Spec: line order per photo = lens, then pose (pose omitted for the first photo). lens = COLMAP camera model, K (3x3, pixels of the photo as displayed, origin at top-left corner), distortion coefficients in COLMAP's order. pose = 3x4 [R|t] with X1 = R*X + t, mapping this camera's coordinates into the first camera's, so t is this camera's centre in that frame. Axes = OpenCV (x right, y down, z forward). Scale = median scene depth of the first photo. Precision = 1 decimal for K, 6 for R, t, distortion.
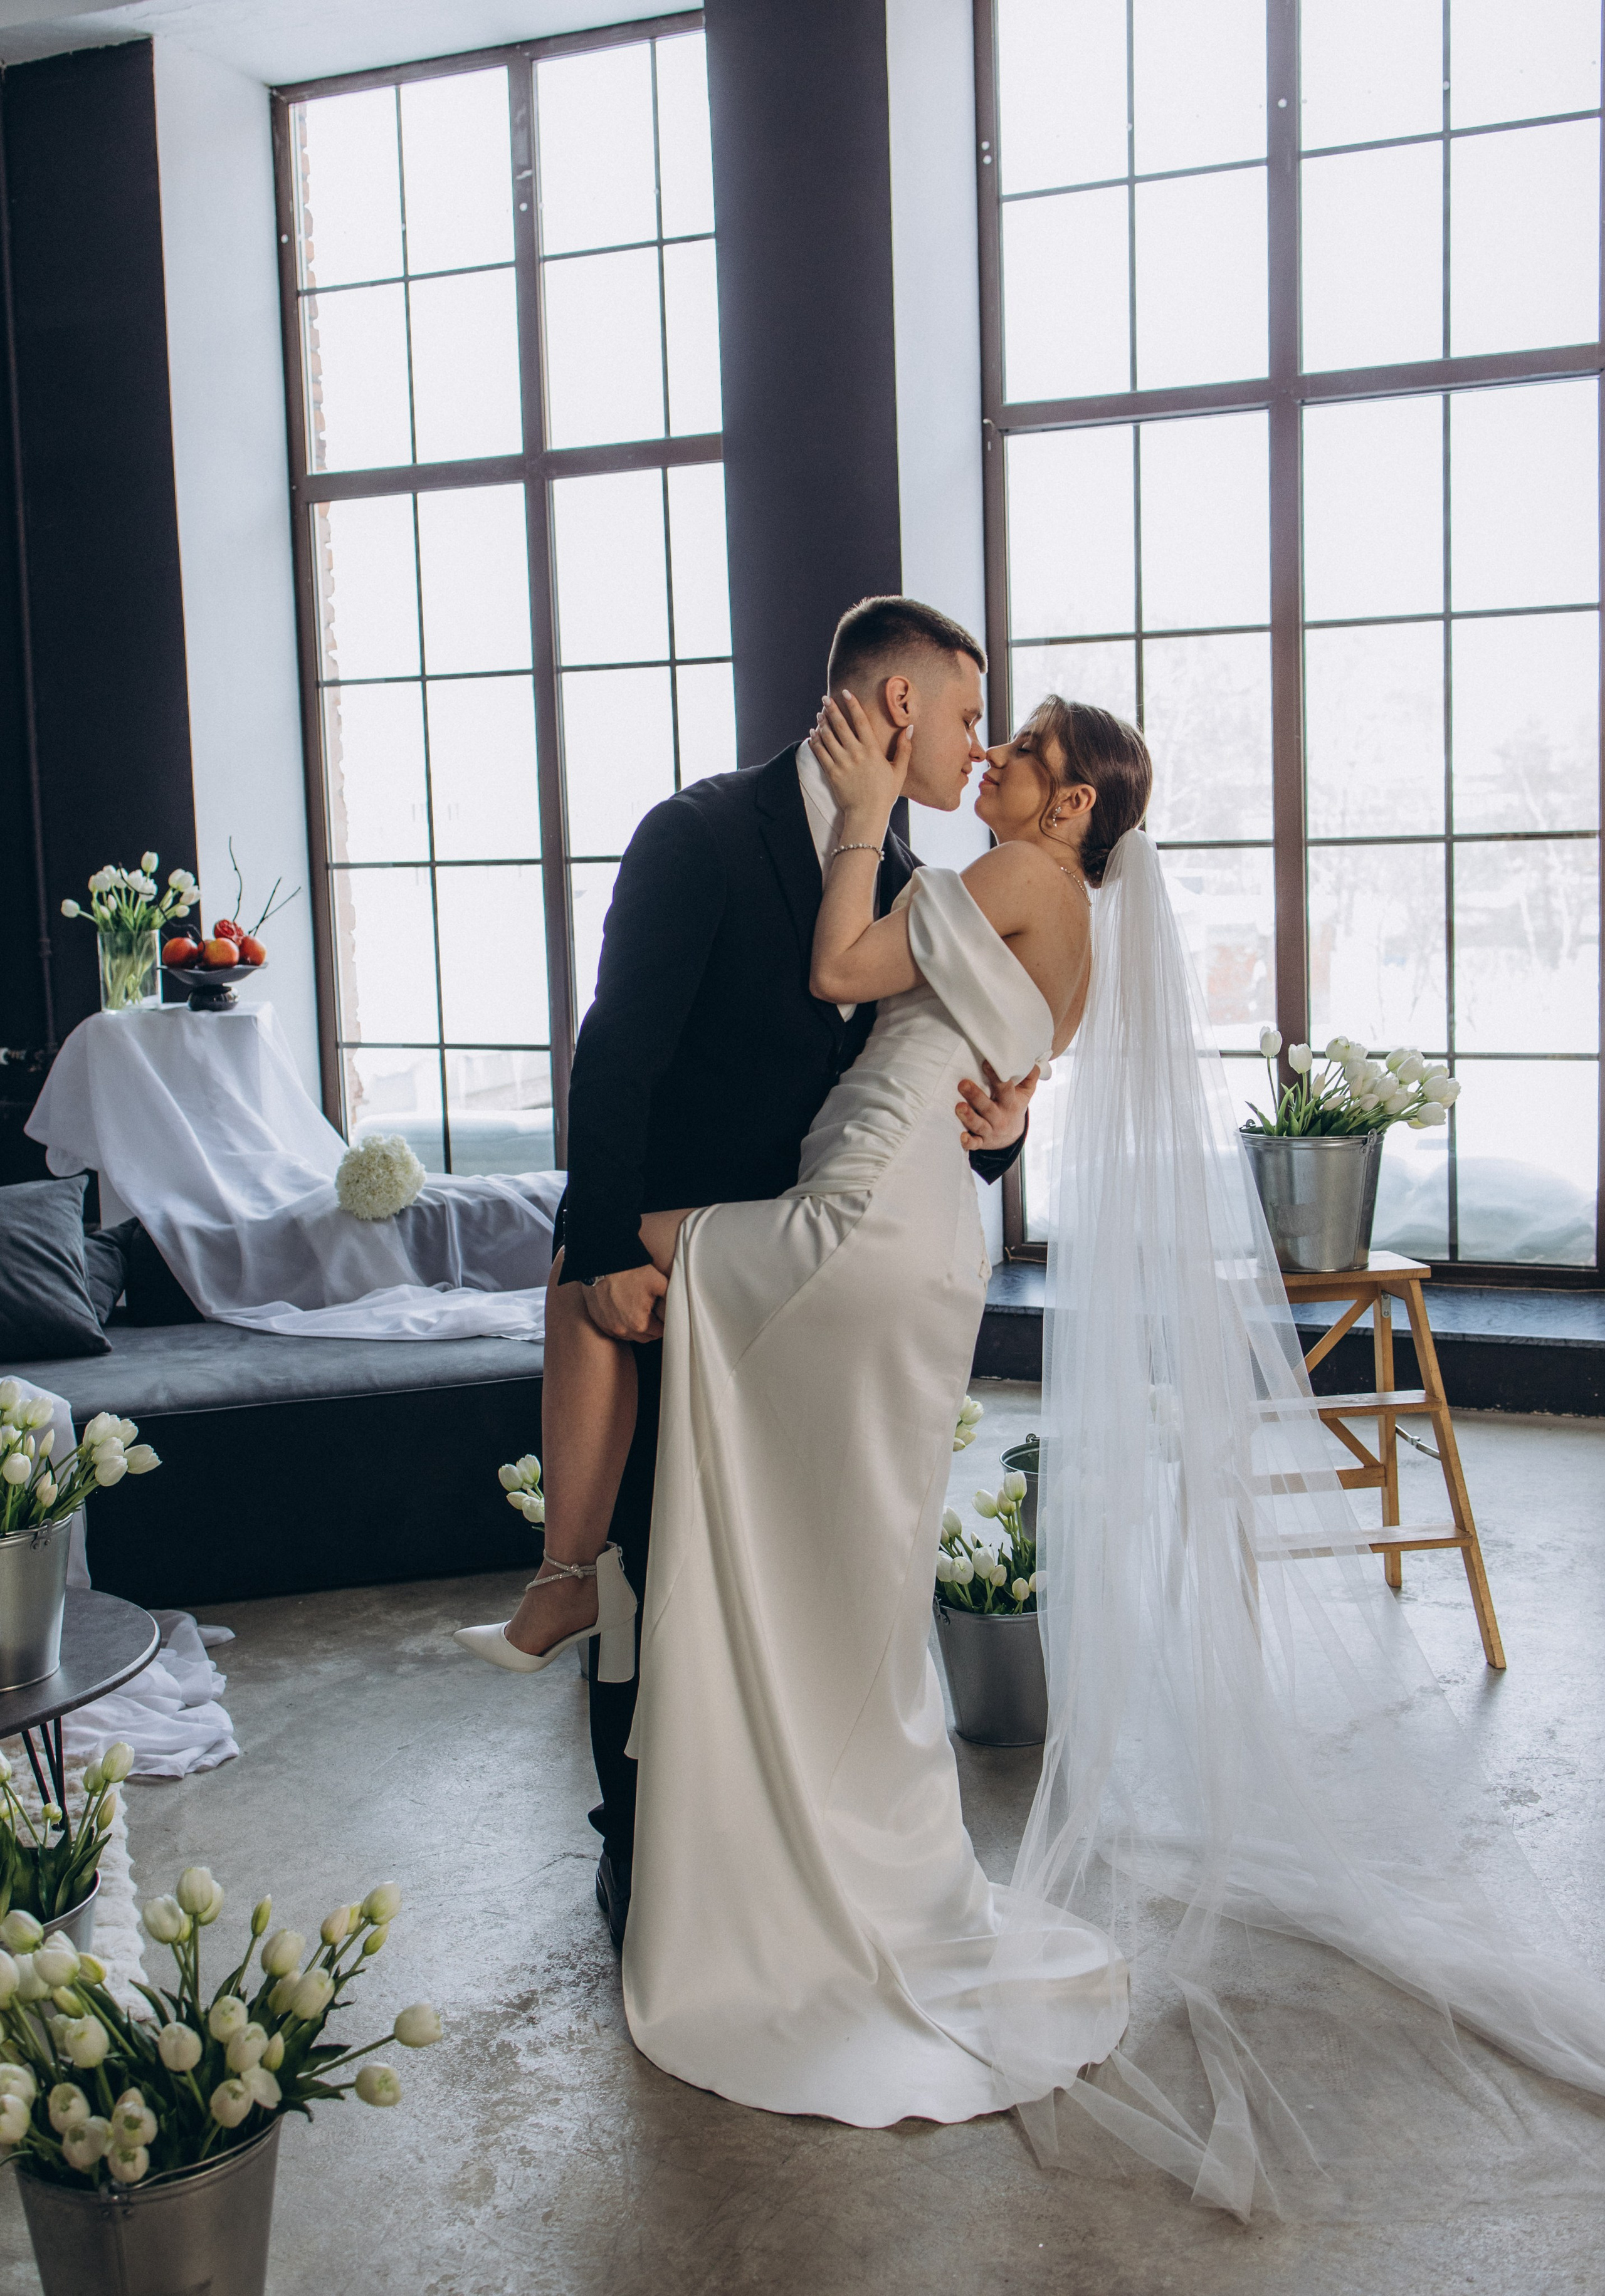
lens RADIAL K [[2589.1, 0, 802.5], [0, 2589.1, 1148.0], [0, 0, 1]] dist [-0.018386, 0.008887]
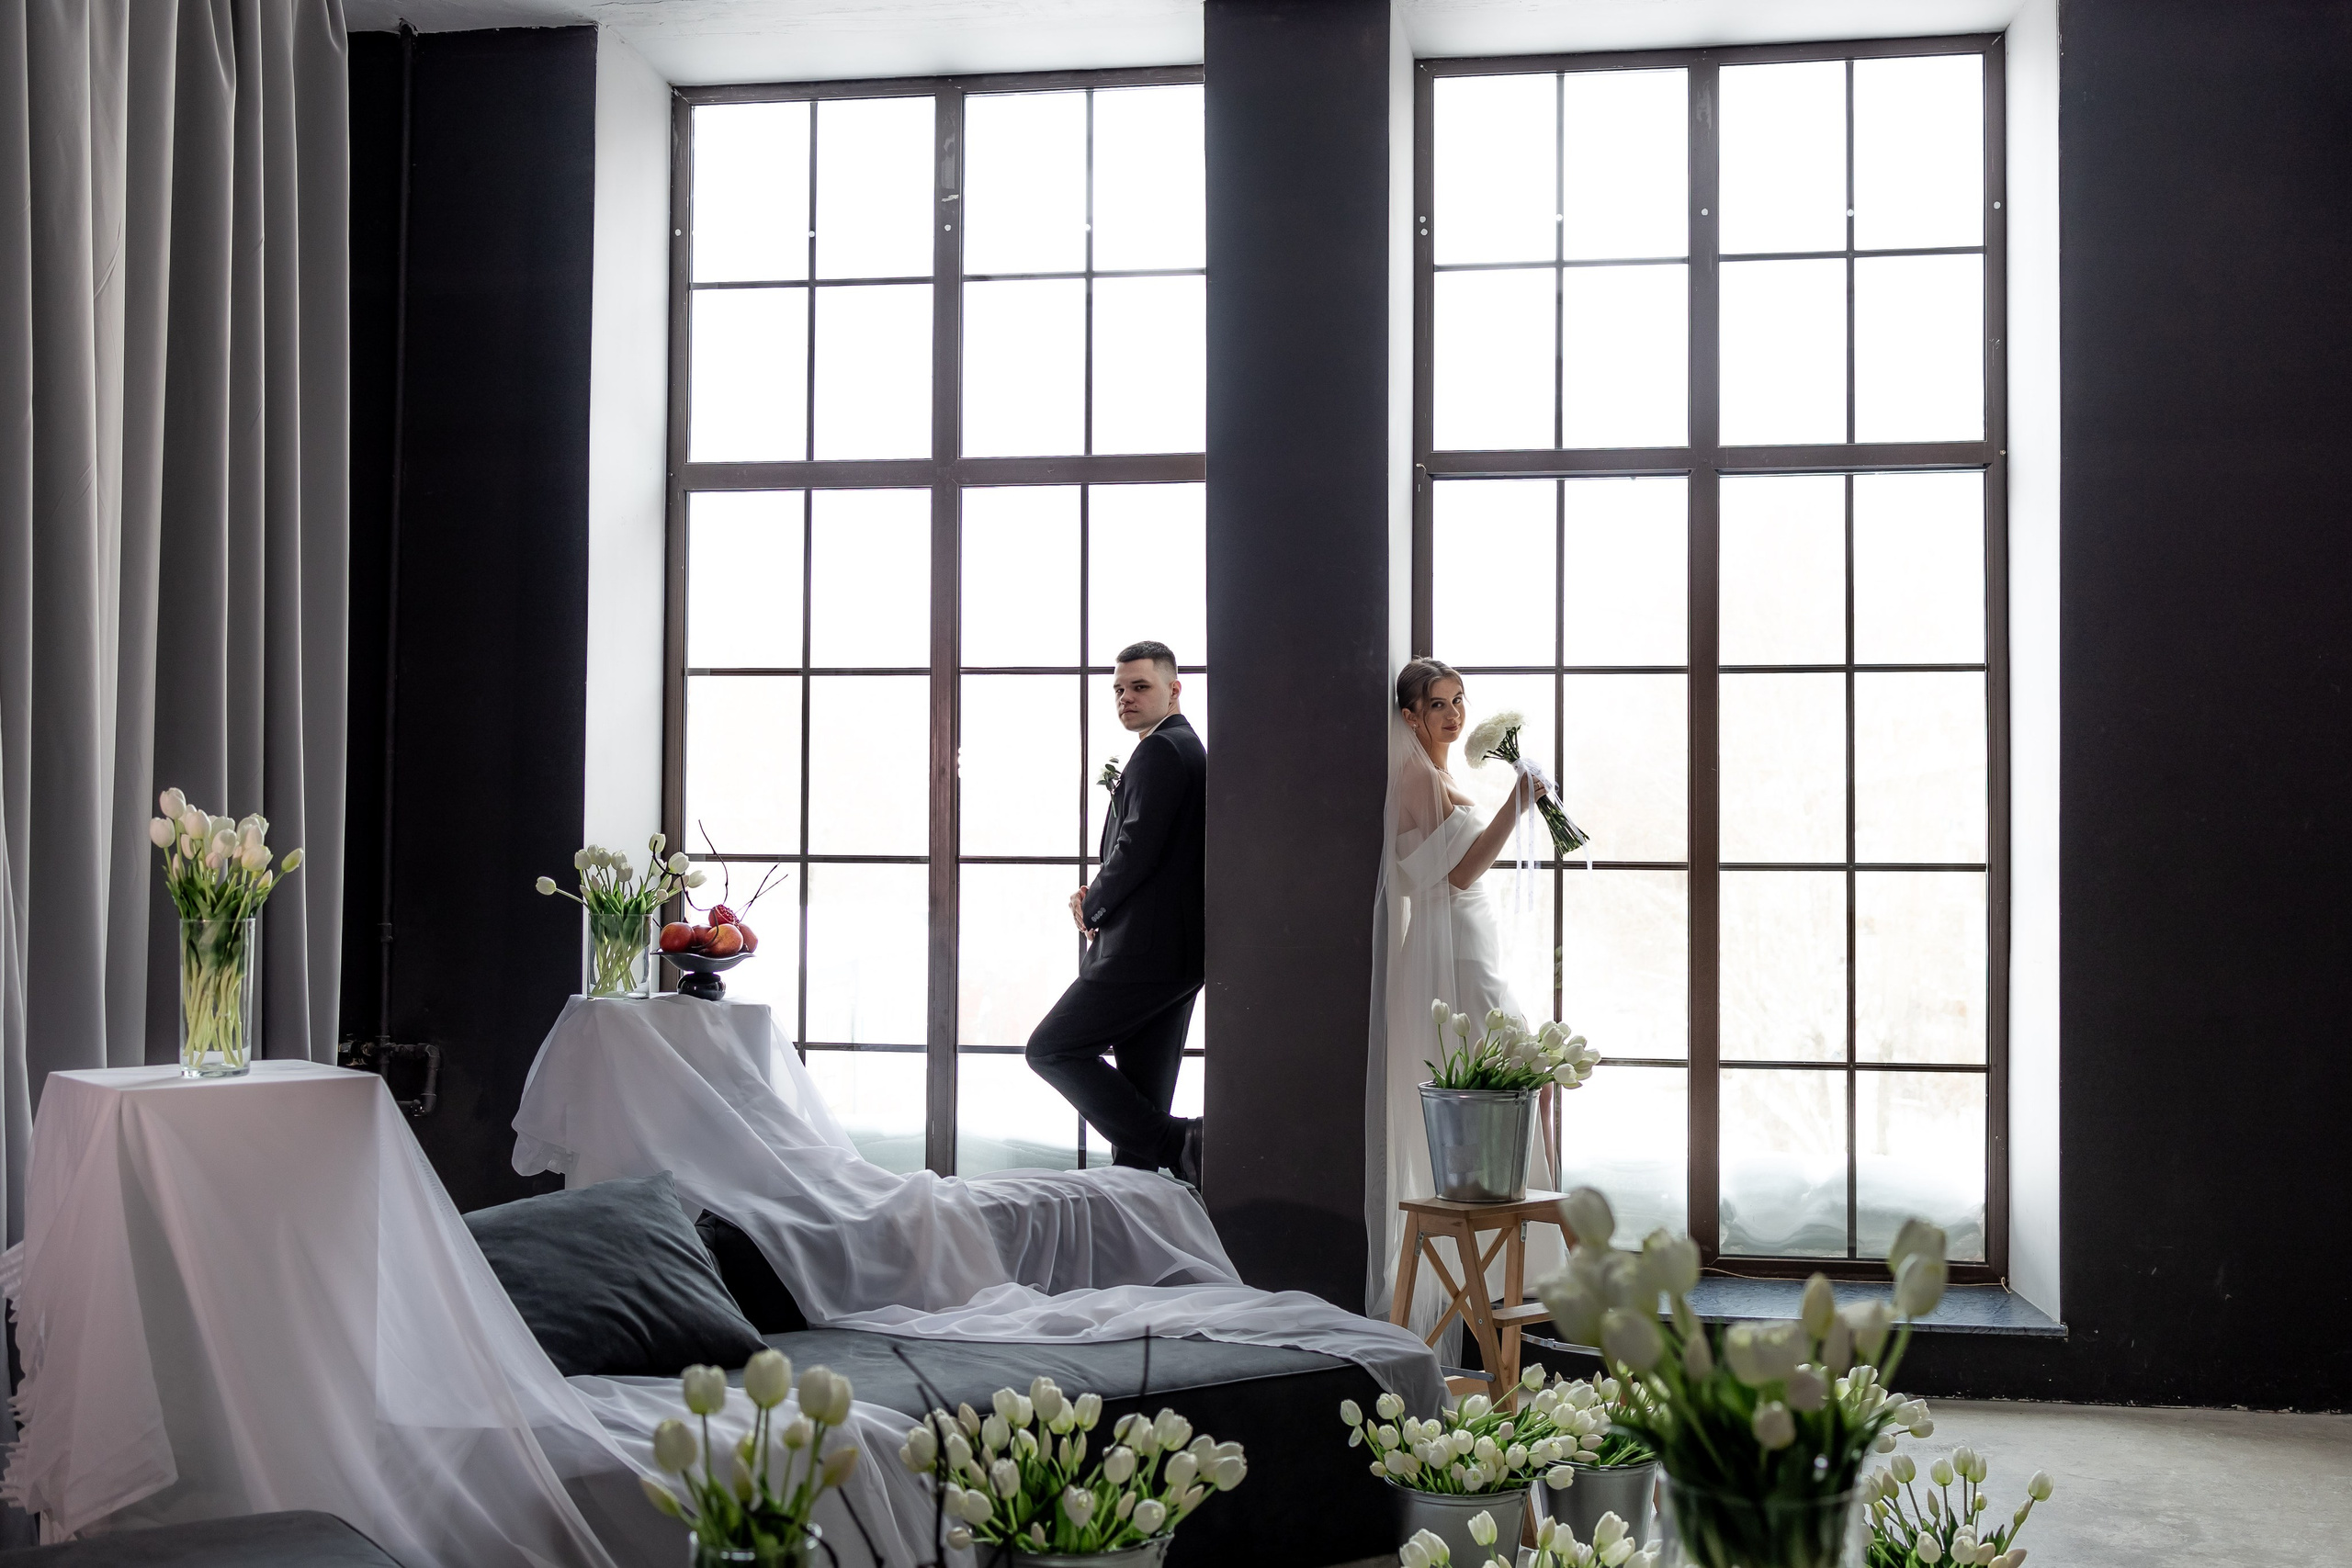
lens RADIAL K [[2500.3, 0, 1176.0], [0, 2500.3, 784.0], [0, 0, 1]] dist [0.000689, -0.011315]
pose [[0.959121, 0.045797, 0.279267, -0.312190], [-0.001361, 0.987554, -0.157274, 0.012544], [-0.282994, 0.150464, 0.947246, 0.067005]]
